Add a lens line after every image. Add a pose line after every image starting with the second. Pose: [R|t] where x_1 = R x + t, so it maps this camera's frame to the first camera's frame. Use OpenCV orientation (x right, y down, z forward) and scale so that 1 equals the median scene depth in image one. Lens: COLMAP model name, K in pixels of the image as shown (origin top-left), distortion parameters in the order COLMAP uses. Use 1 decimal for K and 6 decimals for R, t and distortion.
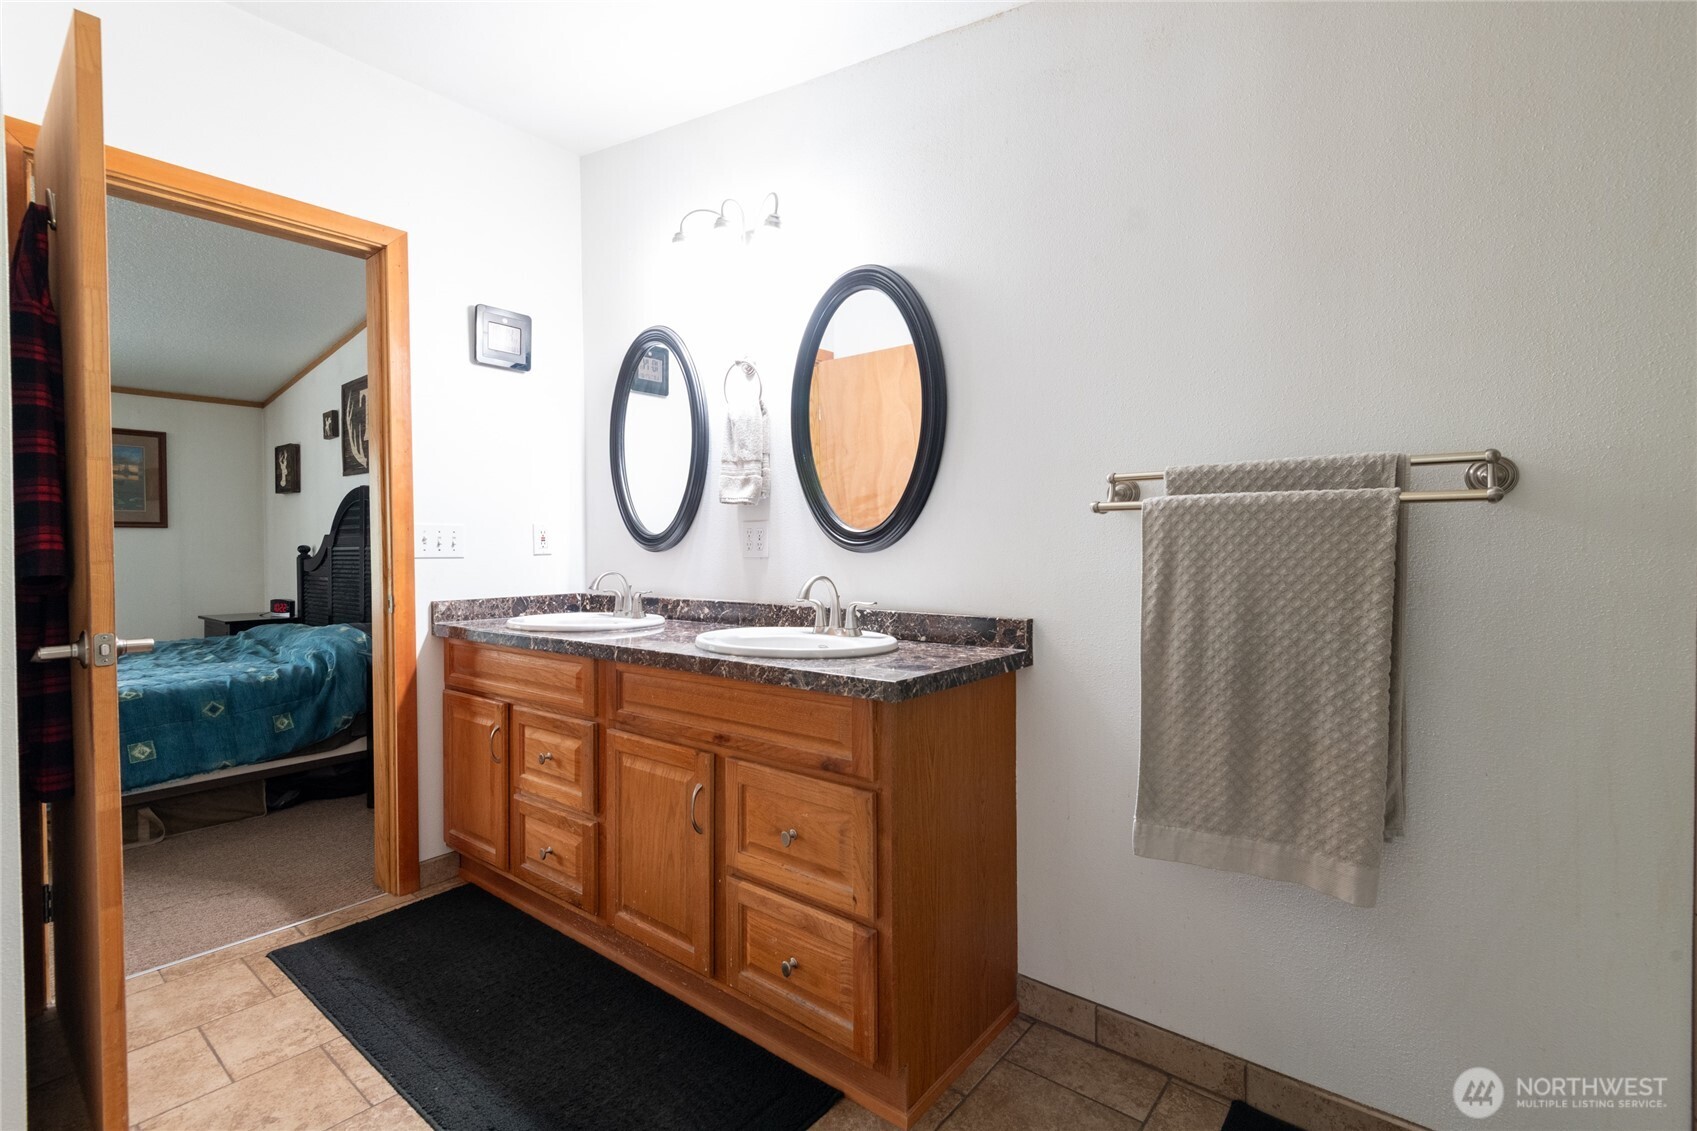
lens RADIAL K [[763.0, 0, 854.6], [0, 763.0, 559.5], [0, 0, 1]] dist [0.041689, -0.029060]
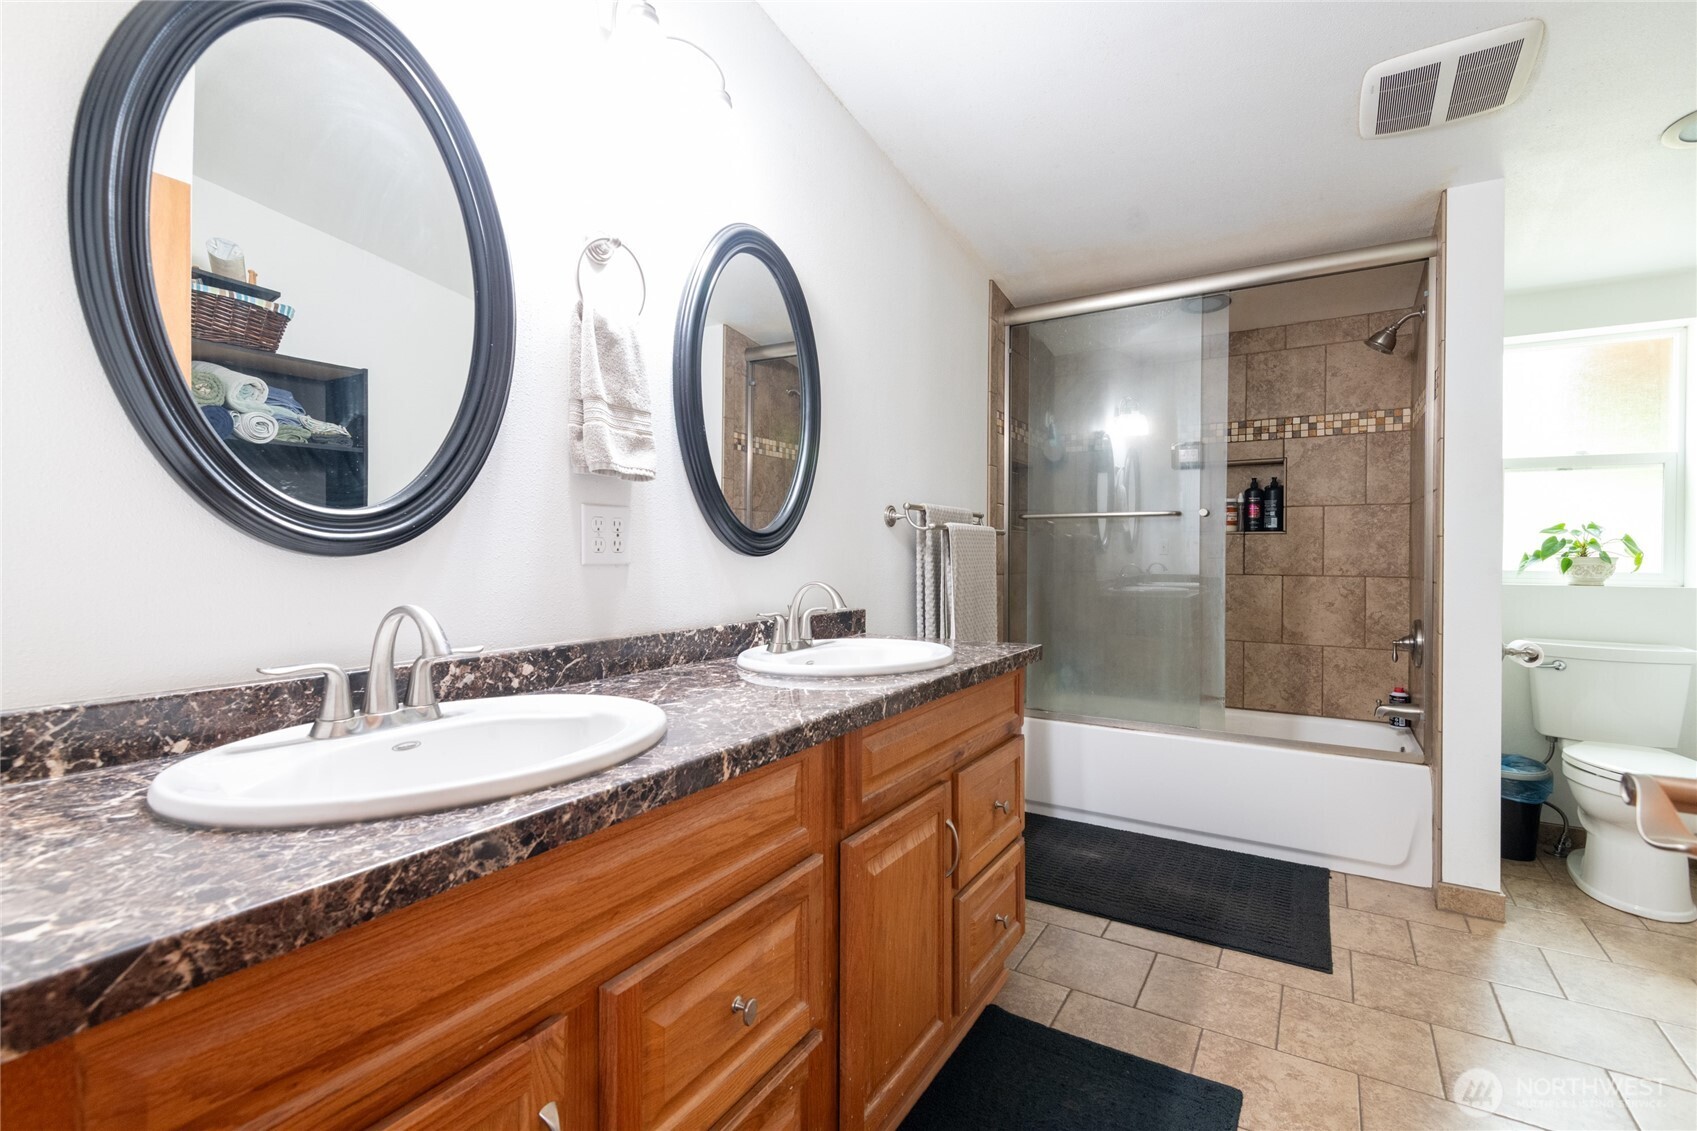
lens RADIAL K [[763.0, 0, 854.6], [0, 763.0, 559.5], [0, 0, 1]] dist [0.041689, -0.029060]
pose [[-0.132211, -0.003386, 0.991216, -0.759814], [0.014510, 0.999880, 0.005351, -0.007100], [-0.991115, 0.015090, -0.132146, 0.876950]]
